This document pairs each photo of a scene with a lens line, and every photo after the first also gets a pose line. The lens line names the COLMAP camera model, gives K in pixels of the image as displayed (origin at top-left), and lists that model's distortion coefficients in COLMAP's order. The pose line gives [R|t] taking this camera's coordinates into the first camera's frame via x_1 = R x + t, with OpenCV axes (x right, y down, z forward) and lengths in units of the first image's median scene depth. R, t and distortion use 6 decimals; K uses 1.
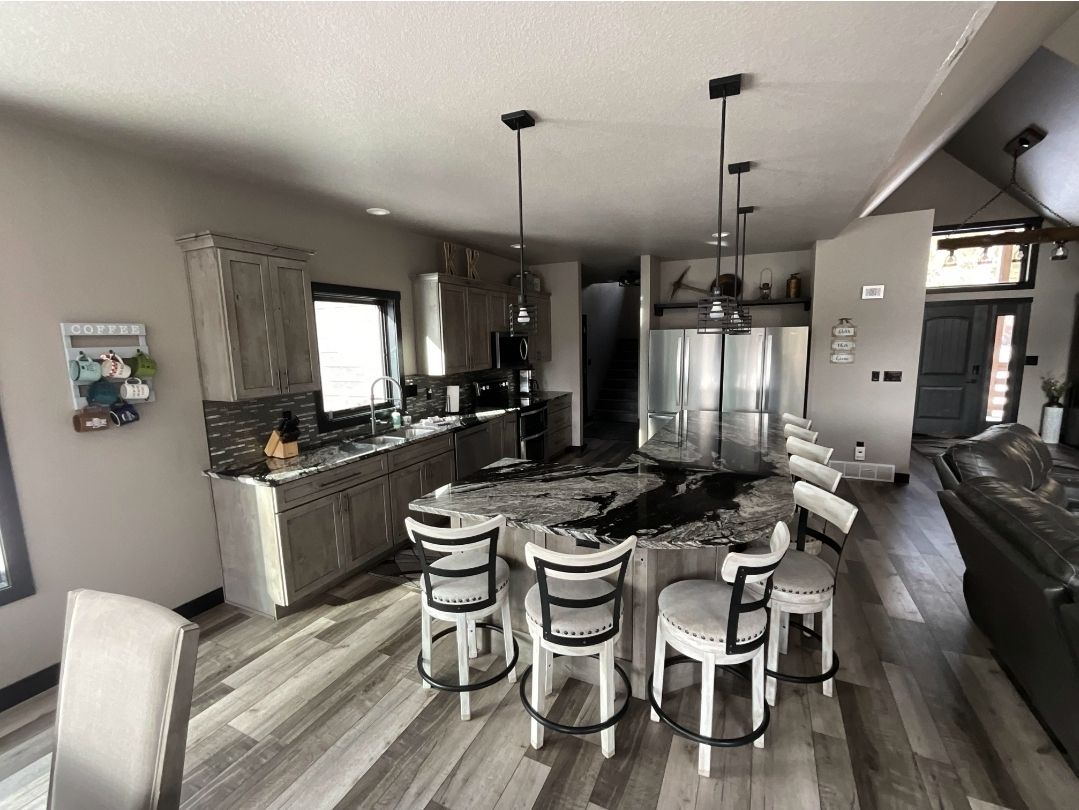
lens RADIAL K [[449.5, 0, 540.9], [0, 449.5, 403.7], [0, 0, 1]] dist [0.001471, 0.000238]
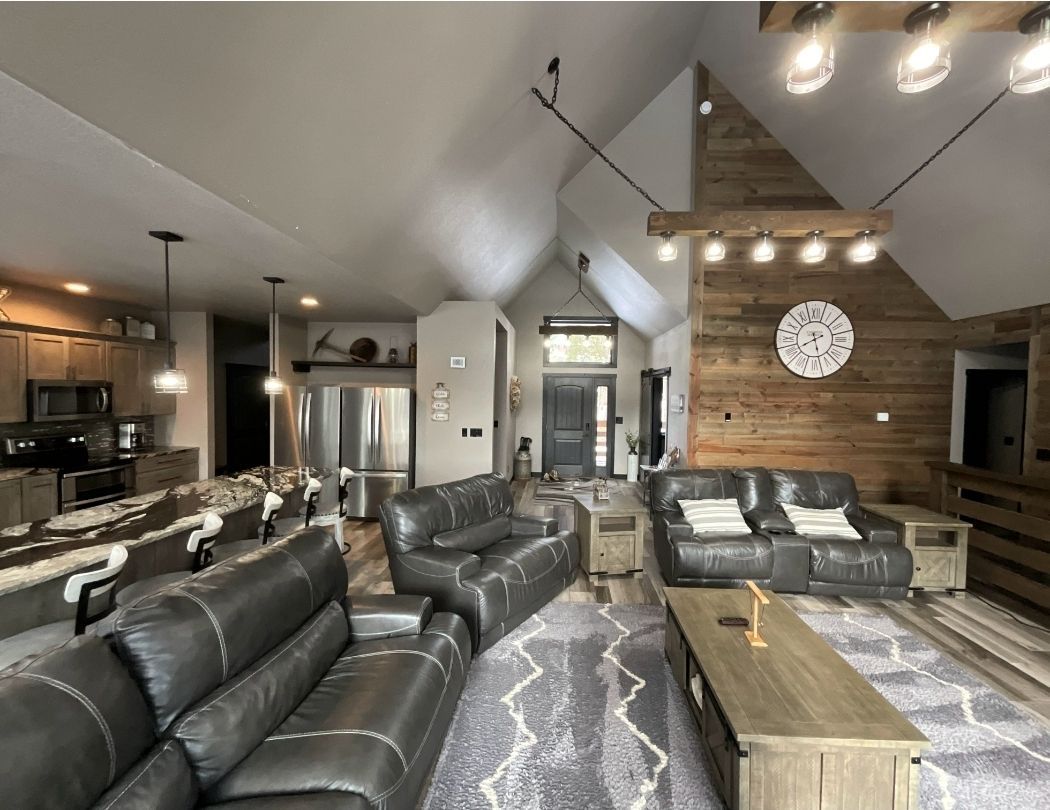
lens RADIAL K [[423.0, 0, 526.6], [0, 423.0, 404.6], [0, 0, 1]] dist [-0.001432, -0.000059]
pose [[0.929399, 0.026849, 0.368099, 0.394218], [0.014932, 0.993799, -0.110187, -0.006767], [-0.368774, 0.107904, 0.923235, -0.081425]]
